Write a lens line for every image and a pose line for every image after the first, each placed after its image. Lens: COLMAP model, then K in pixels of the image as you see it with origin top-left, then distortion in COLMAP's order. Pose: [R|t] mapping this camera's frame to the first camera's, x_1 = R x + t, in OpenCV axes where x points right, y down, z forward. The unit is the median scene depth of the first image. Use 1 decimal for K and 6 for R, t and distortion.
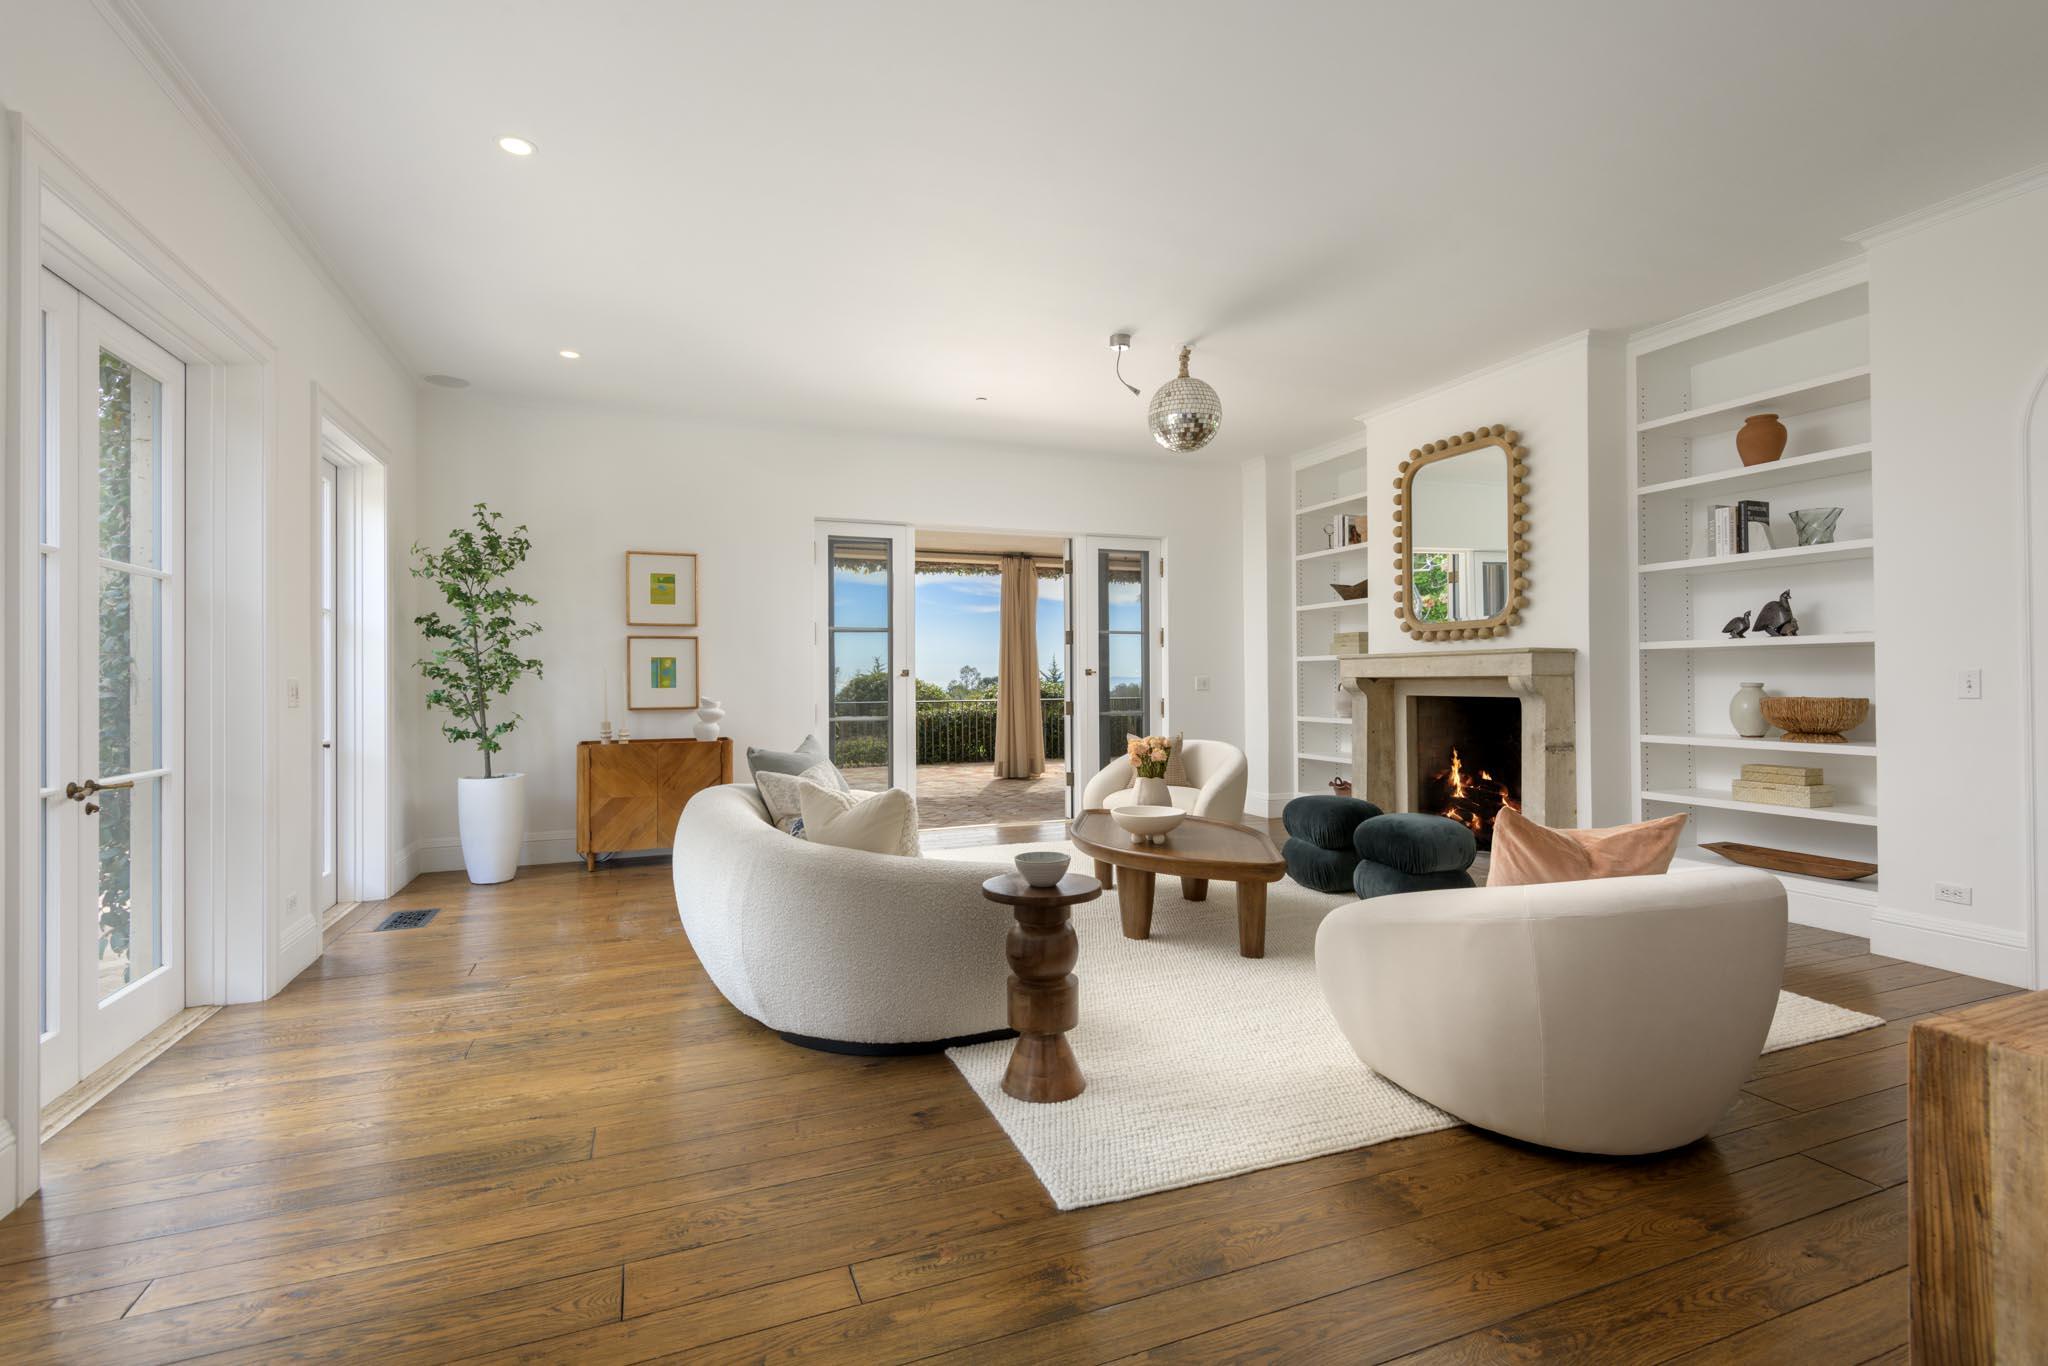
lens RADIAL K [[948.7, 0, 1031.9], [0, 948.7, 682.7], [0, 0, 1]] dist [0.017094, -0.000009]
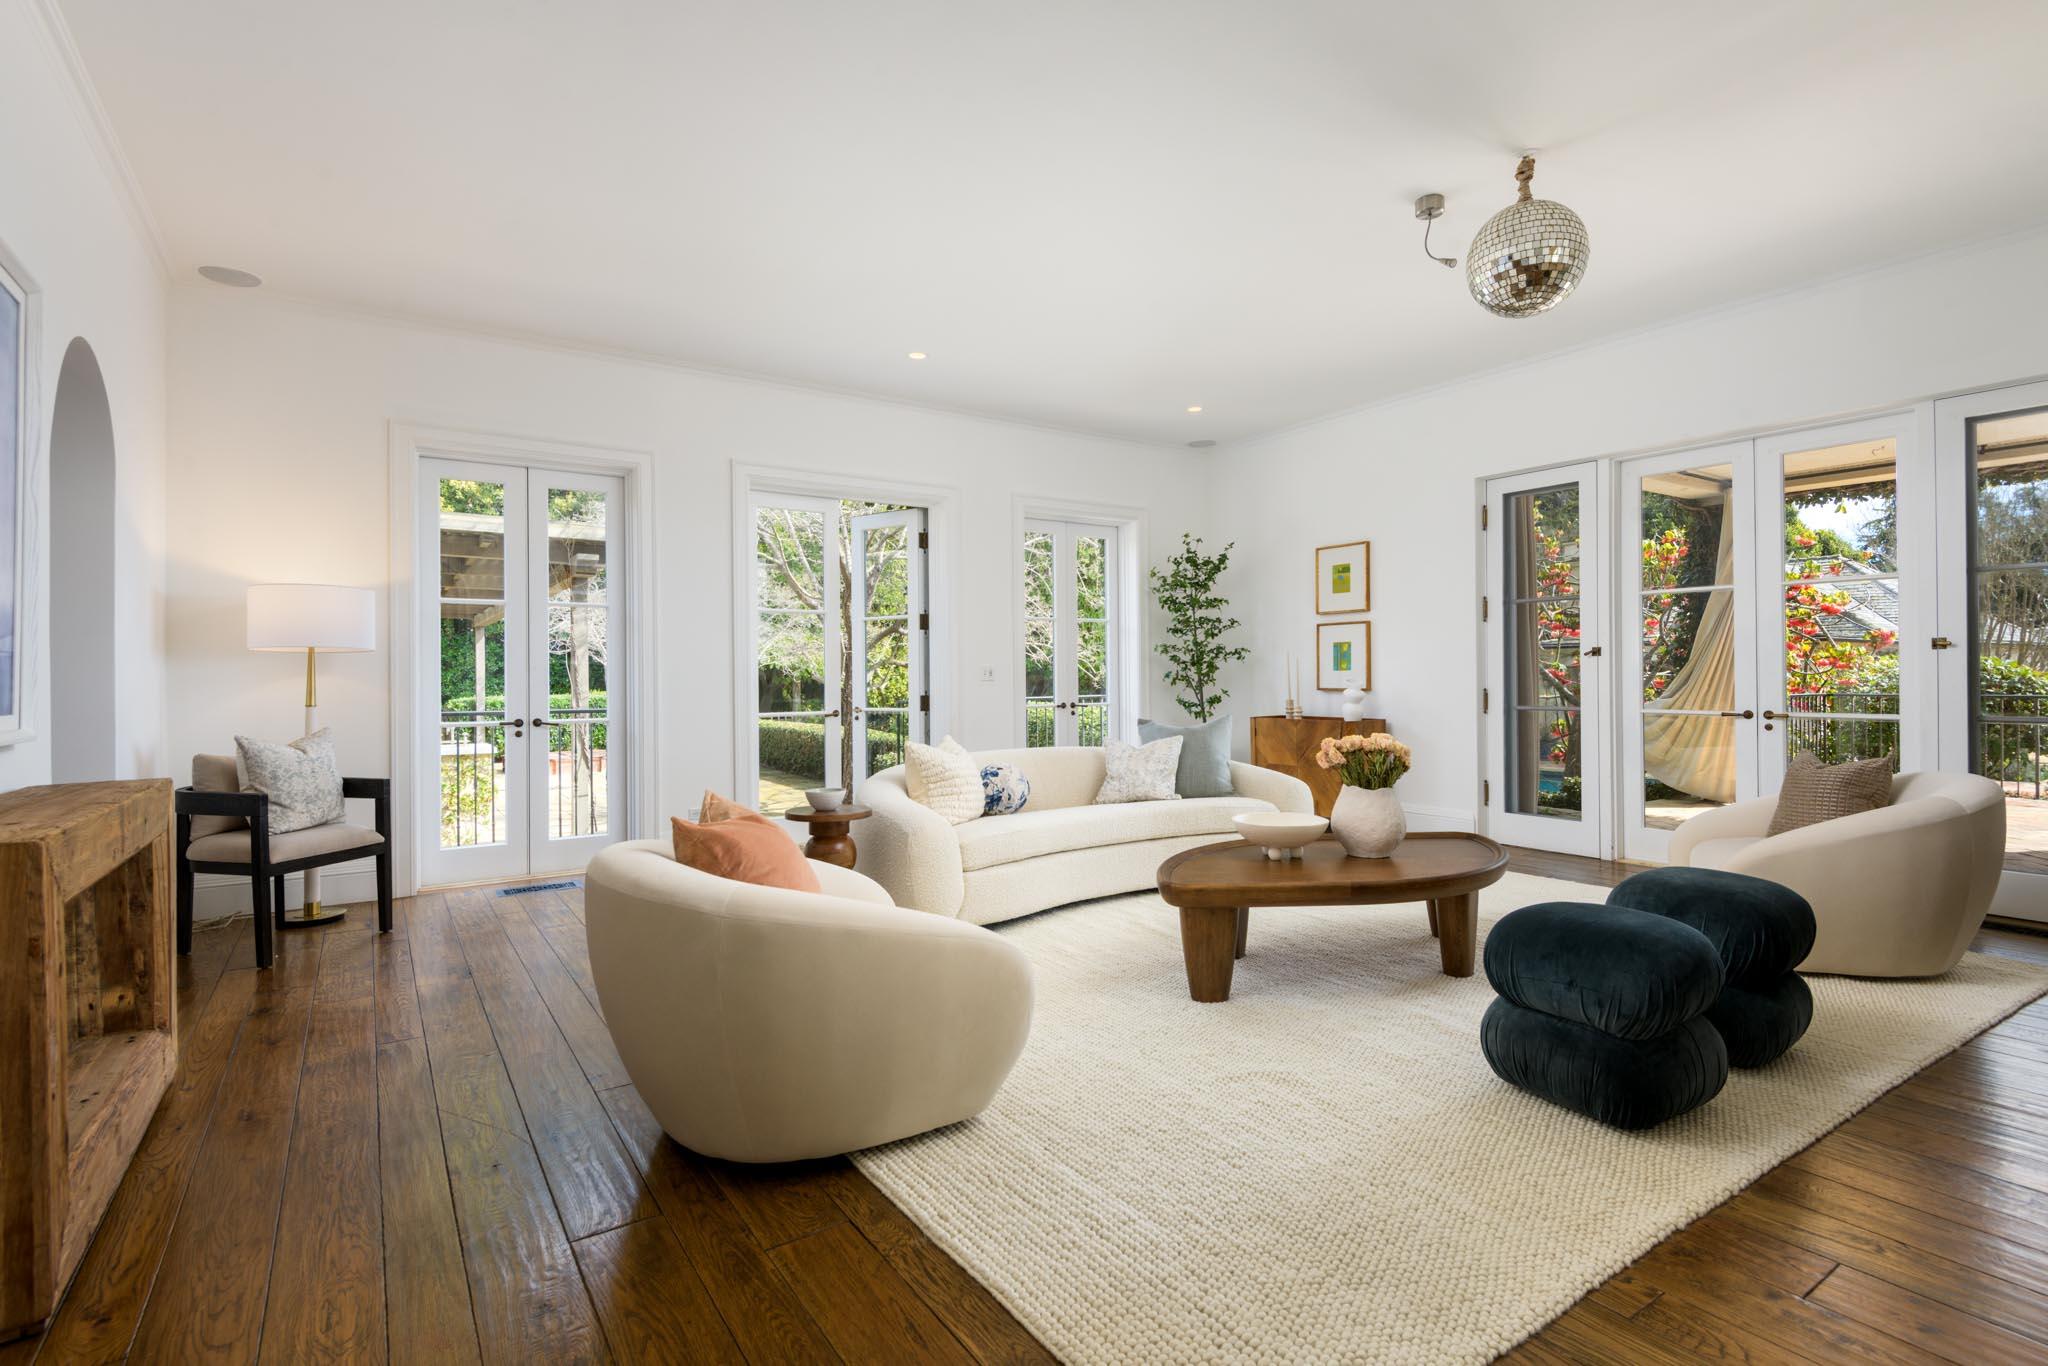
lens RADIAL K [[989.3, 0, 1025.2], [0, 989.3, 672.8], [0, 0, 1]] dist [-0.004730, -0.000263]
pose [[0.188119, 0.001303, -0.982145, 0.650205], [0.001581, 0.999997, 0.001630, 0.005885], [0.982145, -0.001859, 0.188117, 0.438296]]
